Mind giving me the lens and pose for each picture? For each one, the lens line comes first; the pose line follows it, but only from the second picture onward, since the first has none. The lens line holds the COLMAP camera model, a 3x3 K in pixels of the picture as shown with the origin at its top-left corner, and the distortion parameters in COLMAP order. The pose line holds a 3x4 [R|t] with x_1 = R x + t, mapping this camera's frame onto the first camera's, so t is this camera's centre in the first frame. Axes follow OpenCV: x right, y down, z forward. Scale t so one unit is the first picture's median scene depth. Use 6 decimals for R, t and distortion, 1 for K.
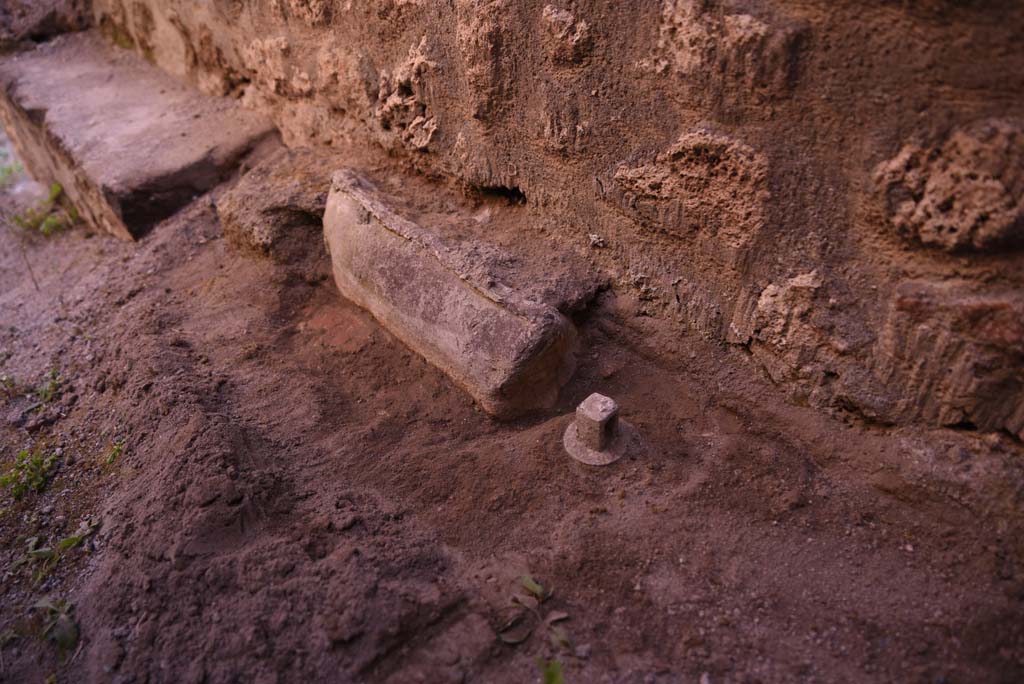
lens RADIAL K [[697.3, 0, 514.2], [0, 697.3, 348.8], [0, 0, 1]] dist [-0.132852, 0.090800]
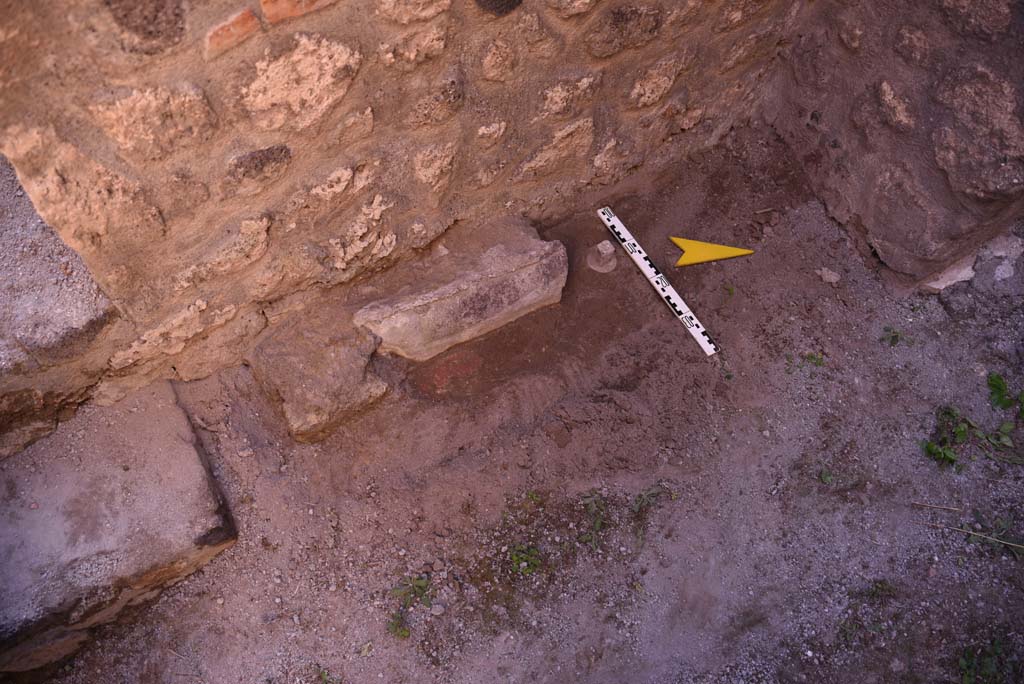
lens RADIAL K [[697.3, 0, 520.5], [0, 697.3, 340.1], [0, 0, 1]] dist [-0.132852, 0.090800]
pose [[0.216143, -0.816430, 0.535466, -1.267439], [0.574600, 0.549766, 0.606294, -1.161809], [-0.789377, 0.176633, 0.587949, -0.037140]]
